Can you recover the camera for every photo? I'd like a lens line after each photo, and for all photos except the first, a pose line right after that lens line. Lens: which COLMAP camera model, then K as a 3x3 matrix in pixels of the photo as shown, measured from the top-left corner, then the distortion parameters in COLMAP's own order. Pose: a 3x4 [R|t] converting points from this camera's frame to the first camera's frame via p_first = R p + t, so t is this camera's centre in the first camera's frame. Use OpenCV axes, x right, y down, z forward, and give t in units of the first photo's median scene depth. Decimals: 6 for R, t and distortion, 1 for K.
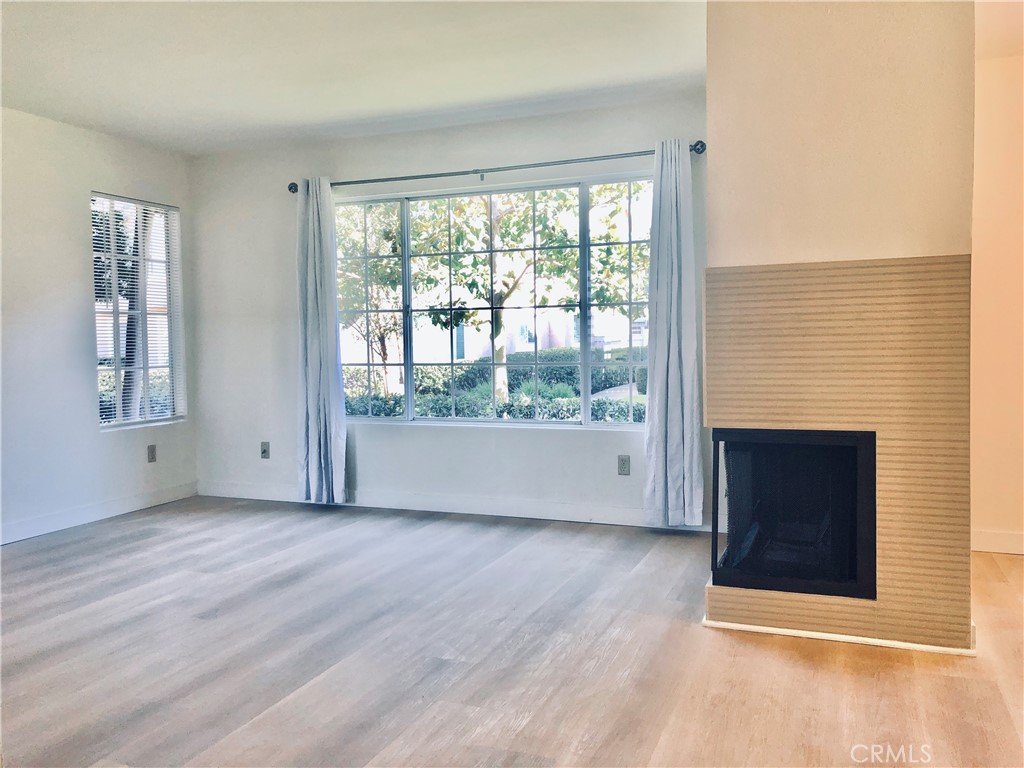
lens RADIAL K [[825.8, 0, 512.0], [0, 825.8, 384.0], [0, 0, 1]] dist [0.053985, -0.080493]
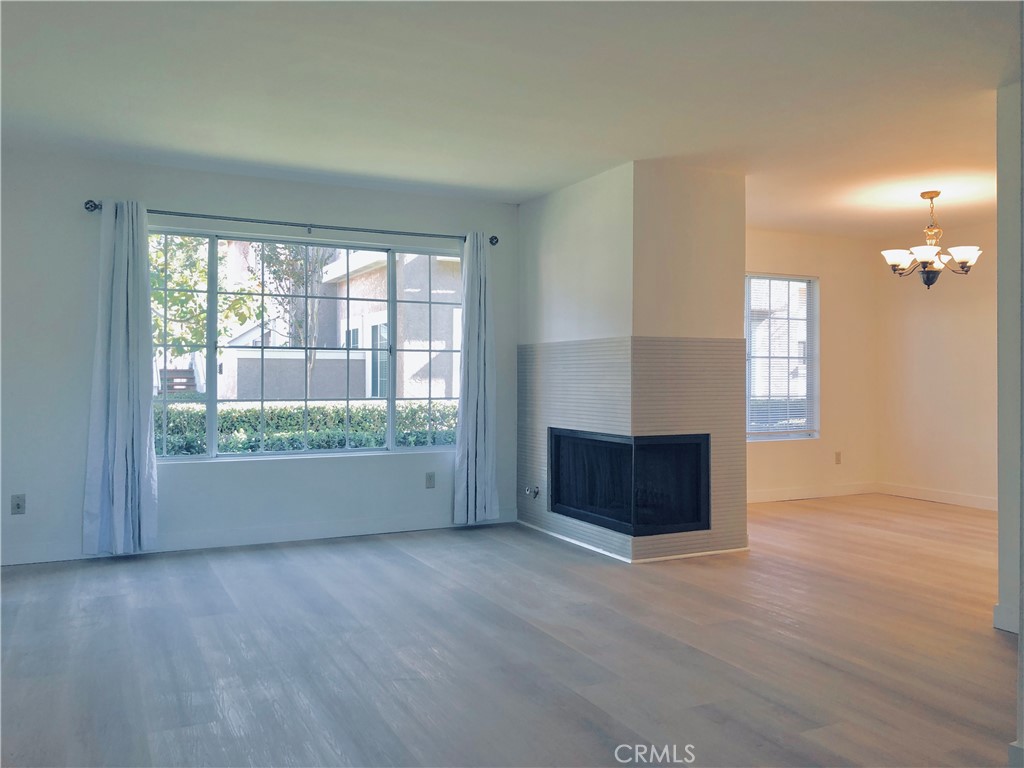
lens RADIAL K [[825.8, 0, 512.0], [0, 825.8, 384.0], [0, 0, 1]] dist [0.053985, -0.080493]
pose [[0.667311, 0.010100, 0.744711, -0.726718], [0.027243, 0.998908, -0.037959, 0.003675], [-0.744281, 0.045619, 0.666307, 0.076424]]
